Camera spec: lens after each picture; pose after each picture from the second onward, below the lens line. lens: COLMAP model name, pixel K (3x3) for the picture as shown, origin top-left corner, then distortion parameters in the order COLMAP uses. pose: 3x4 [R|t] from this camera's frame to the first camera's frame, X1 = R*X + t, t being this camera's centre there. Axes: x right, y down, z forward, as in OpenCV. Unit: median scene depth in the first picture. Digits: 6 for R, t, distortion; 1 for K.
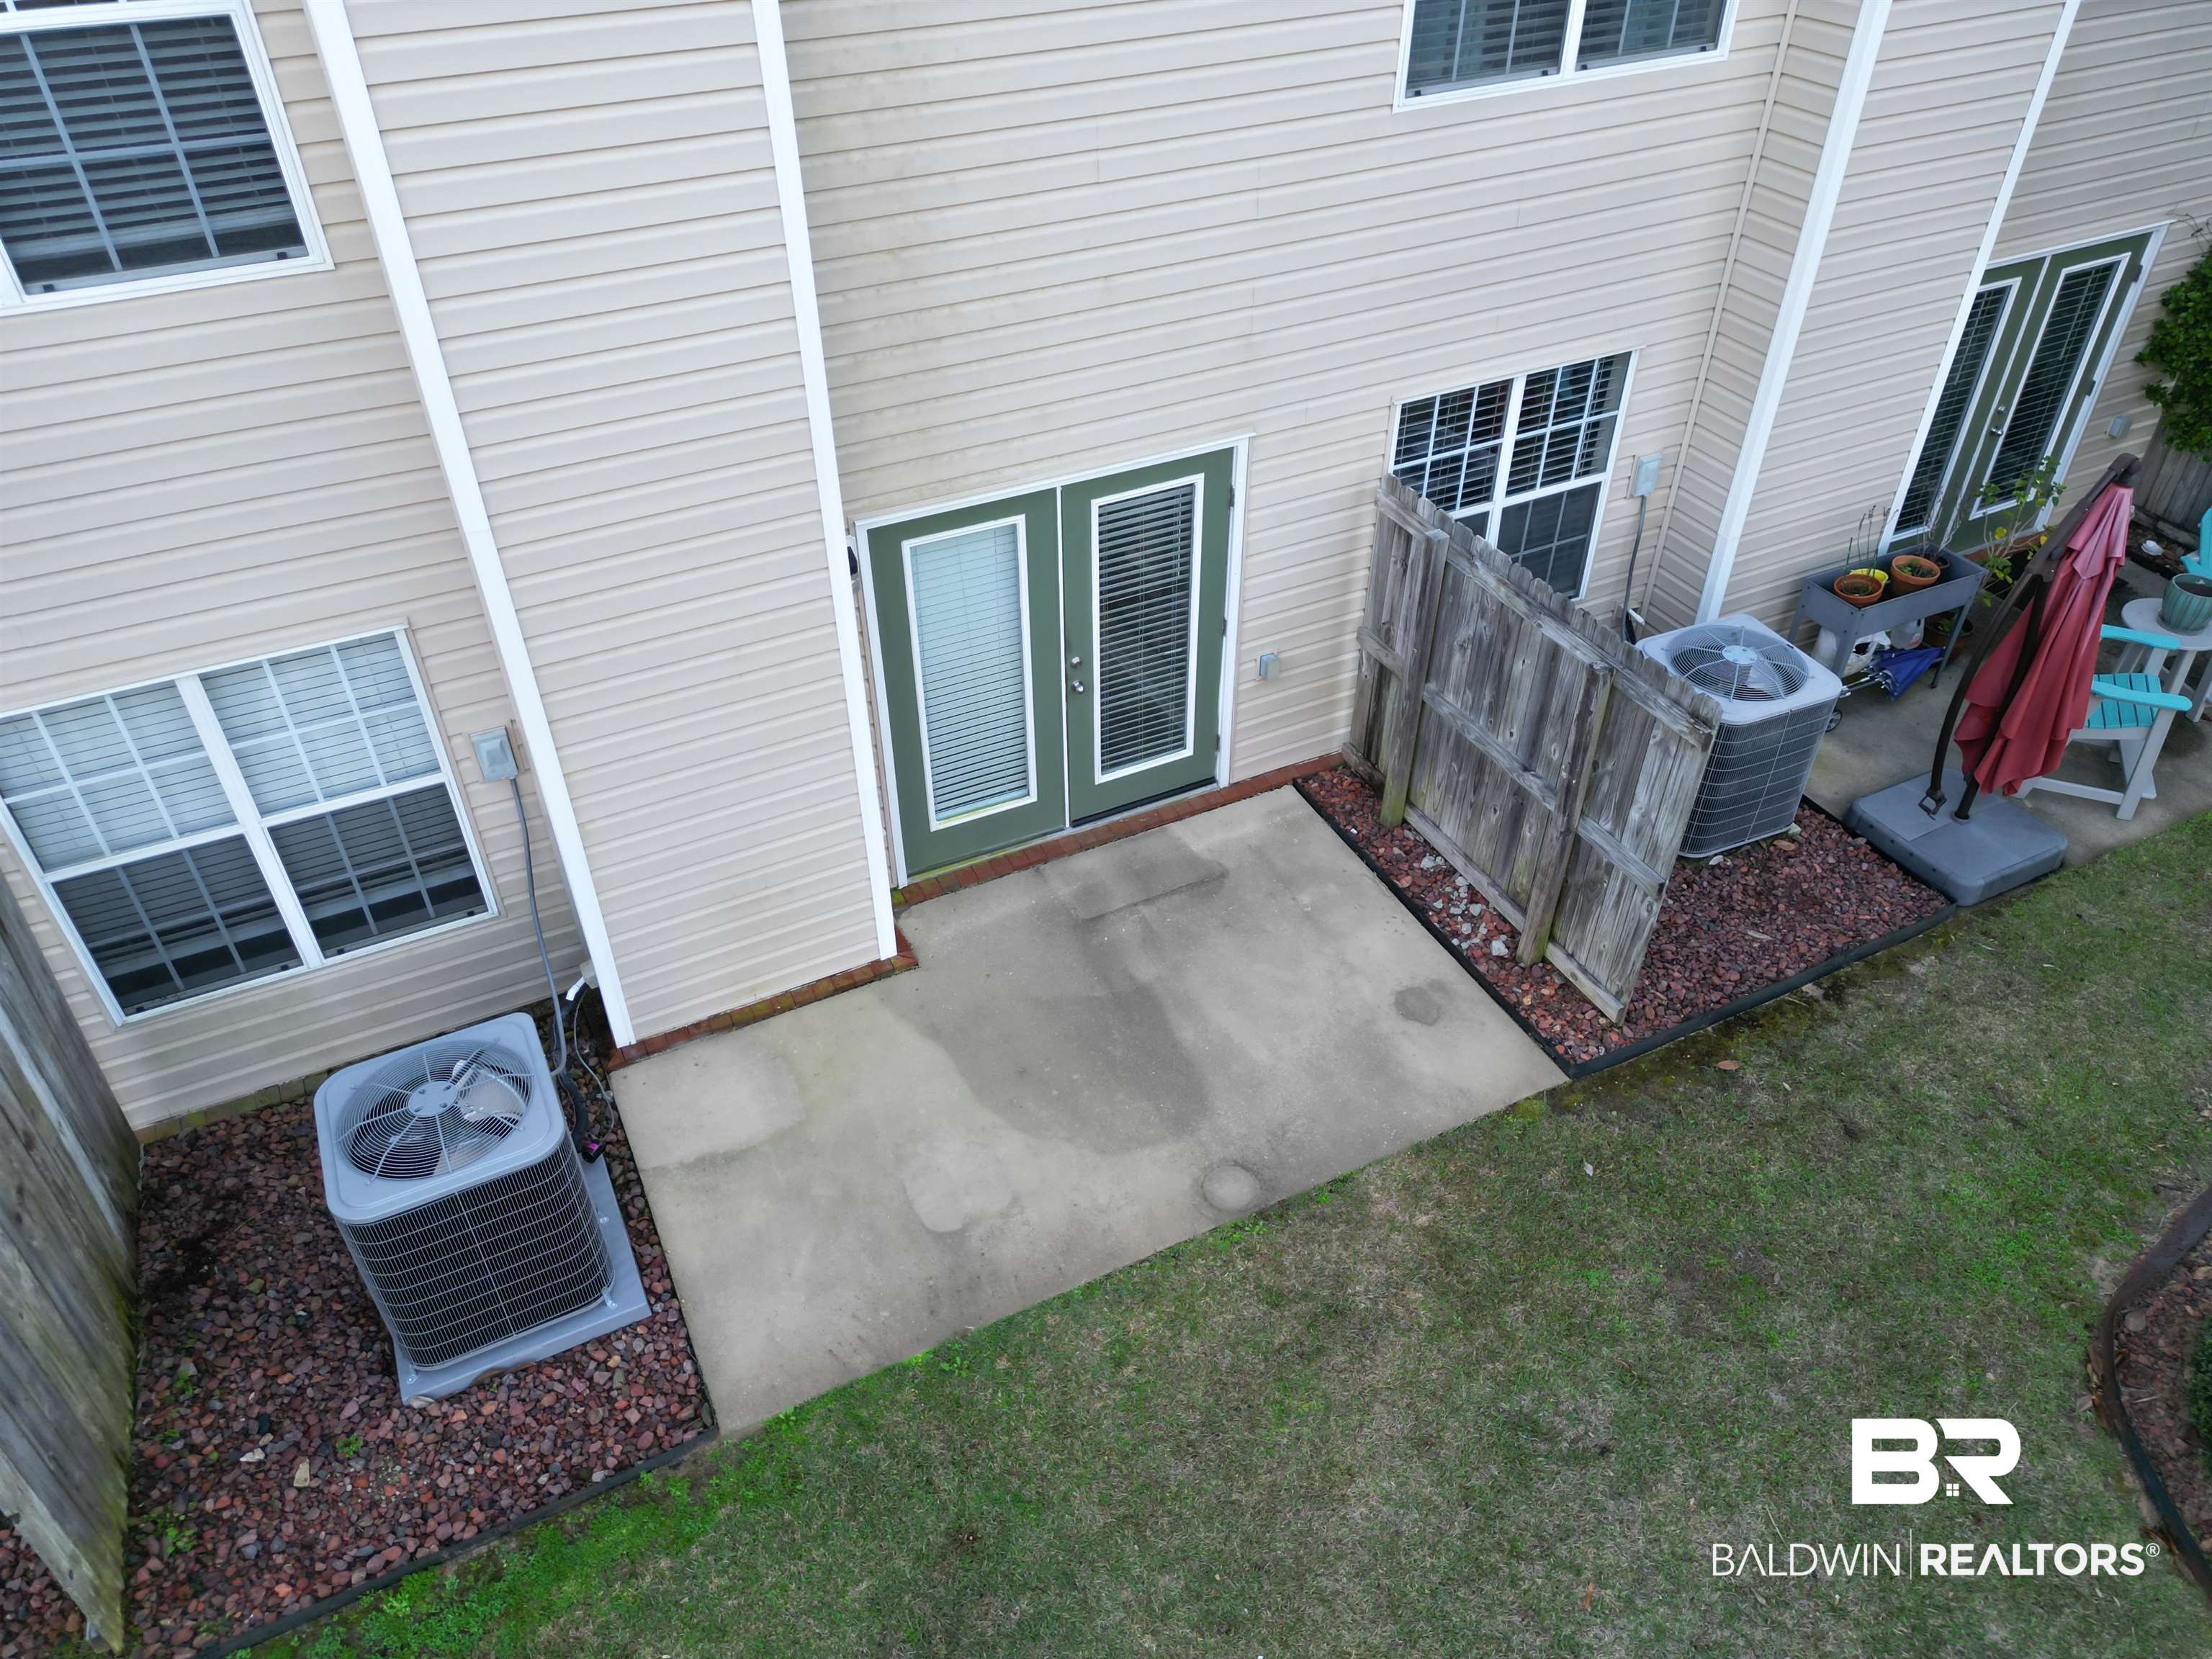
lens RADIAL K [[1522.8, 0, 1106.0], [0, 1522.8, 829.5], [0, 0, 1]] dist [0.068946, -0.000169]
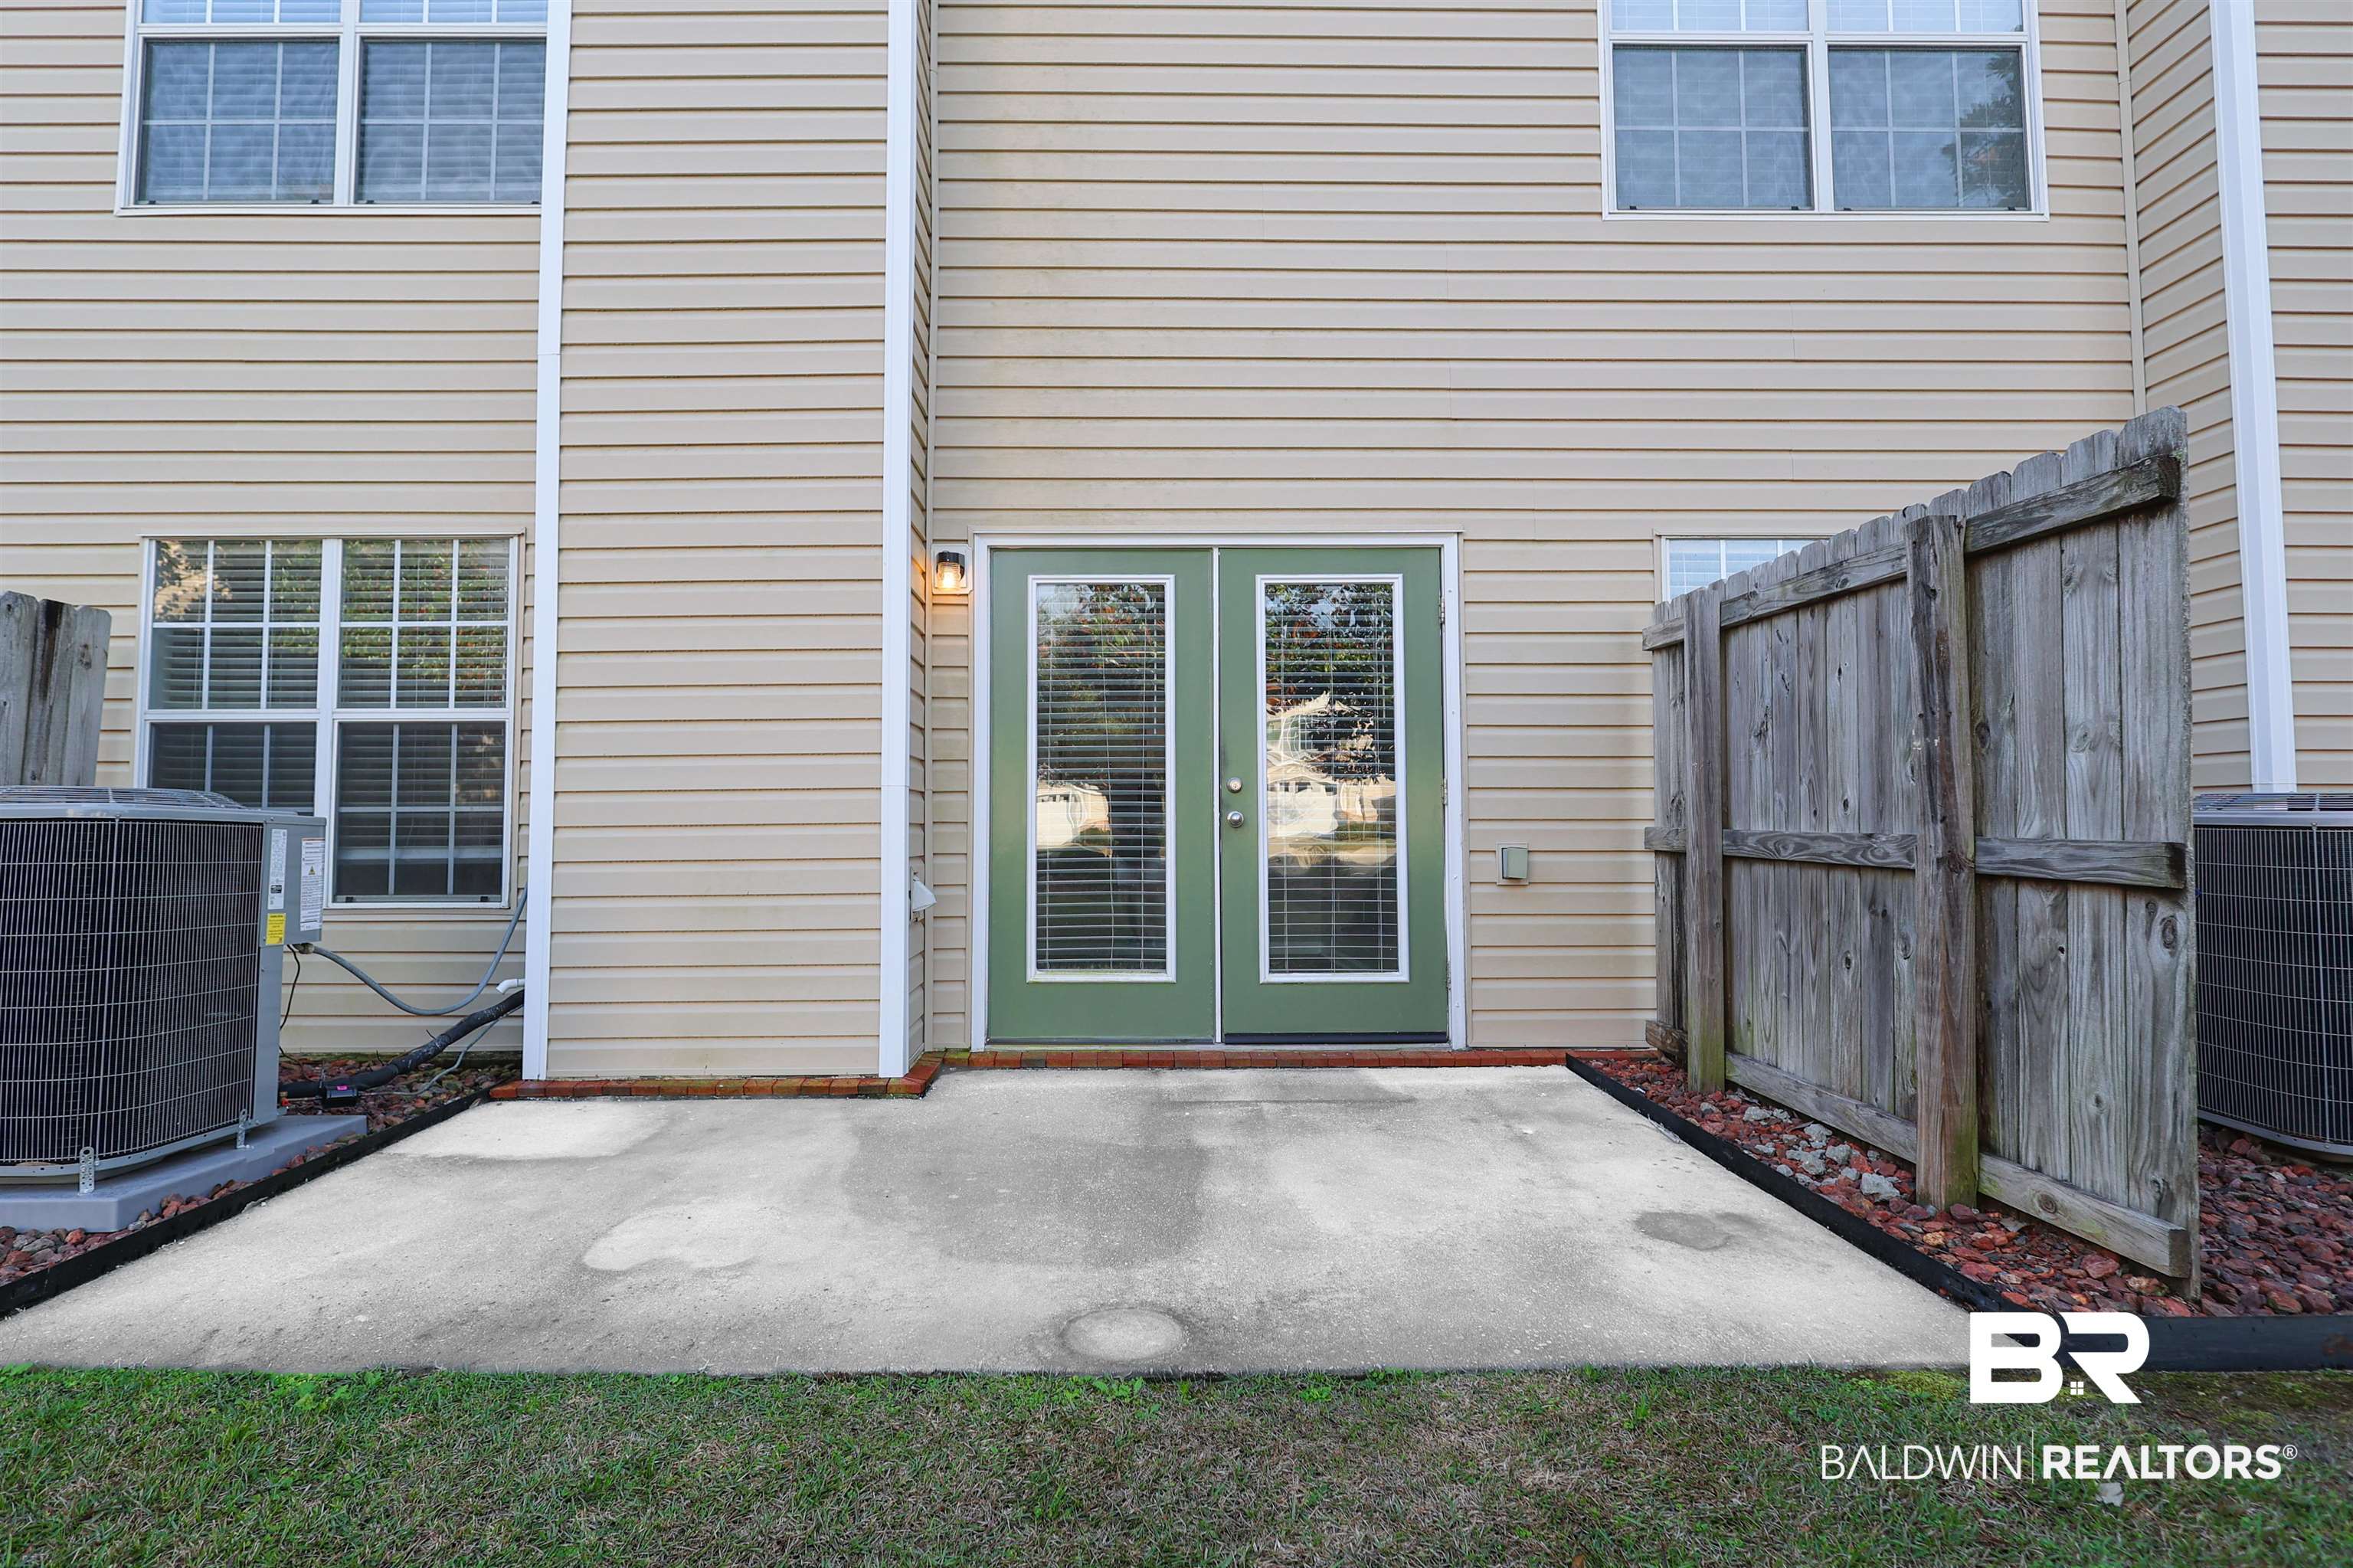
lens RADIAL K [[1162.4, 0, 1130.6], [0, 1162.4, 747.8], [0, 0, 1]] dist [0.002649, 0.001224]
pose [[0.902037, -0.016530, -0.431341, 0.214074], [-0.274083, 0.750049, -0.601917, 0.284617], [0.333477, 0.661176, 0.672042, 0.594800]]
